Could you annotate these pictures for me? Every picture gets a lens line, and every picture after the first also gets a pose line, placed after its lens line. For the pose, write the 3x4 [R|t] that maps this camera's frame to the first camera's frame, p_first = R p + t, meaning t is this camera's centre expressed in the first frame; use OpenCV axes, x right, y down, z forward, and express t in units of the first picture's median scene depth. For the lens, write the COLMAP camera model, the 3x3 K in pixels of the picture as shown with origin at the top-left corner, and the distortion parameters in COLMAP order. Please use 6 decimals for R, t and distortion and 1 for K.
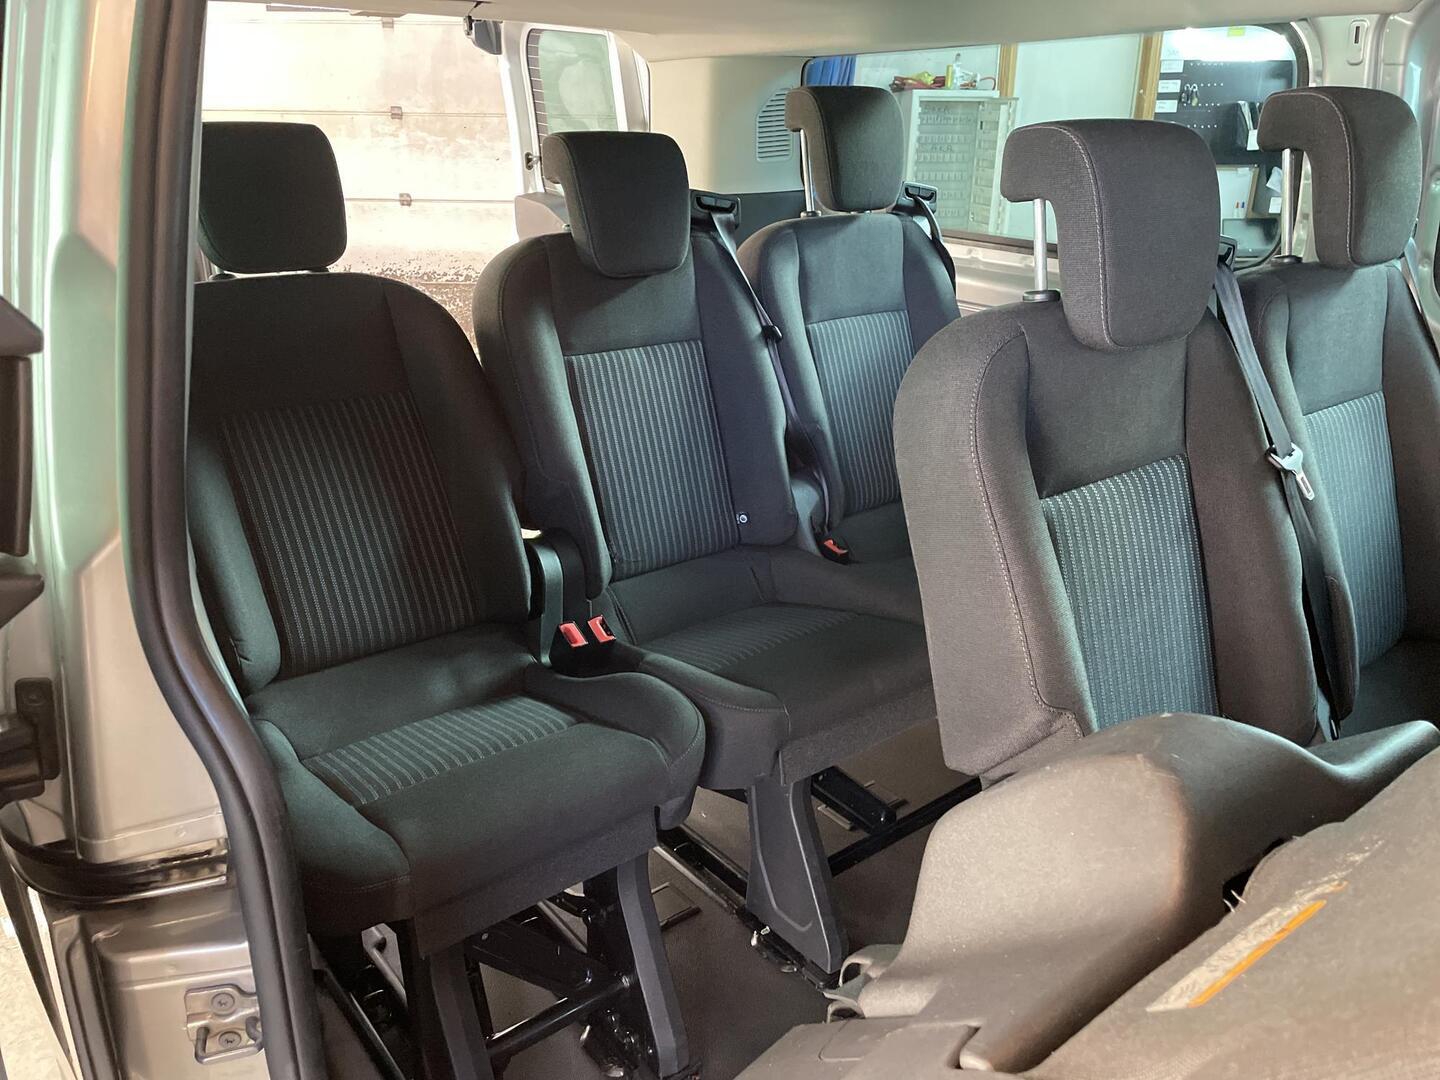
lens RADIAL K [[1069.8, 0, 685.6], [0, 1069.8, 542.1], [0, 0, 1]] dist [0.001687, -0.049560]
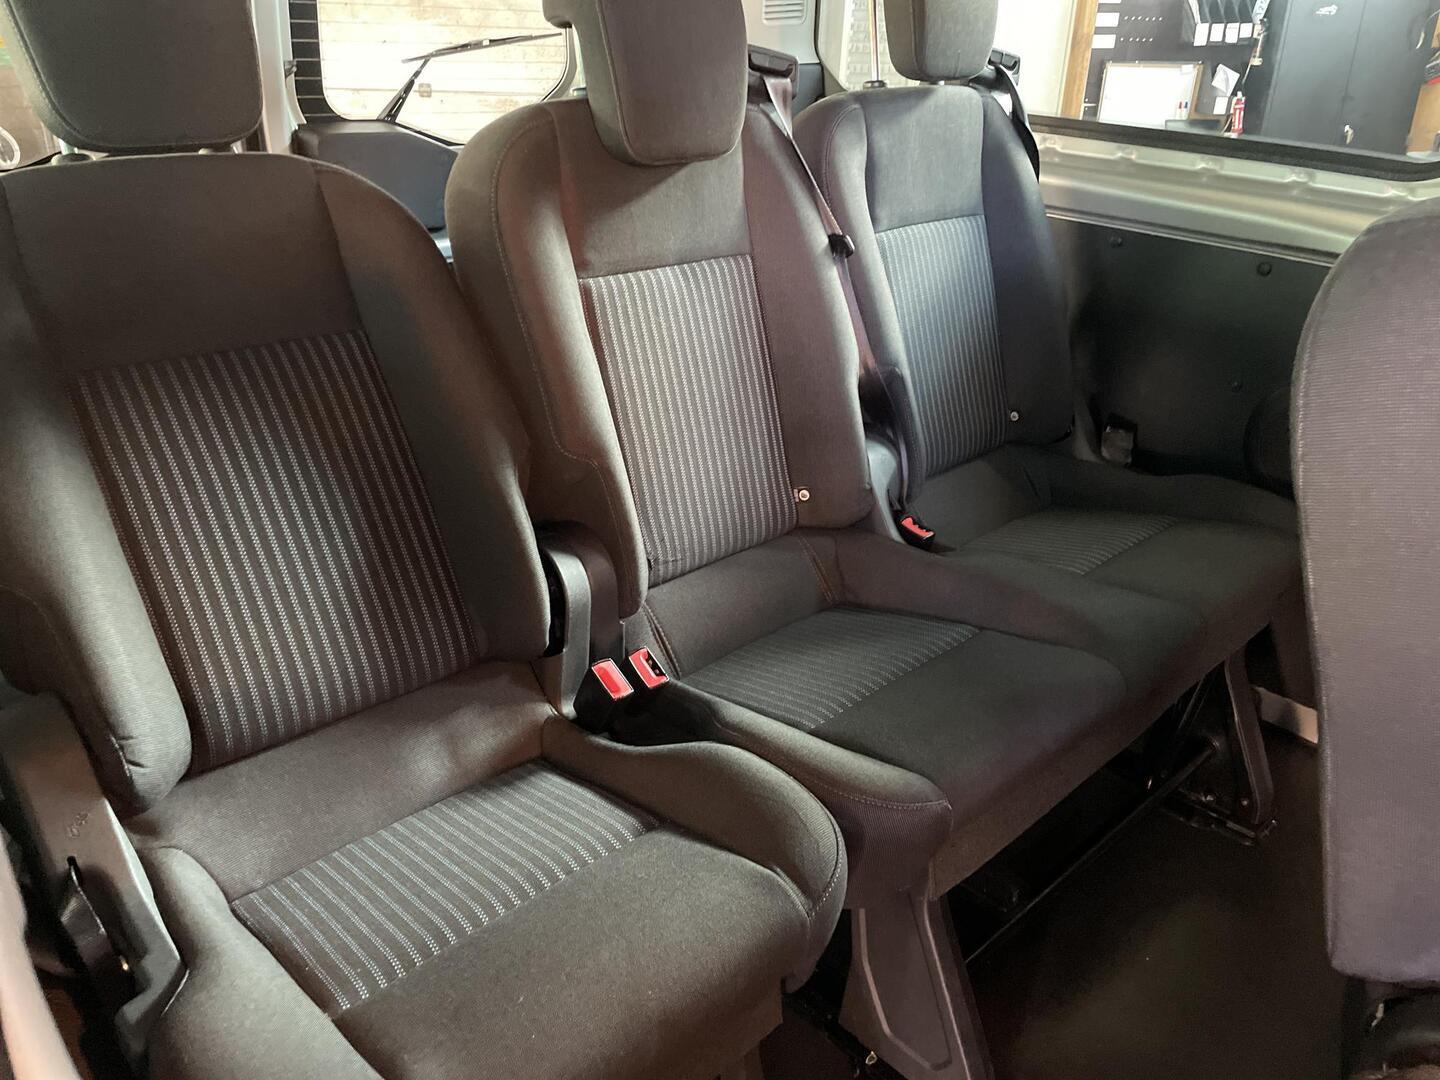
lens RADIAL K [[1092.8, 0, 666.9], [0, 1092.8, 537.5], [0, 0, 1]] dist [0.021203, -0.057414]
pose [[0.997238, -0.017878, 0.072086, -0.107234], [0.012636, 0.997286, 0.072530, -0.053094], [-0.073187, -0.071419, 0.994758, 0.254833]]
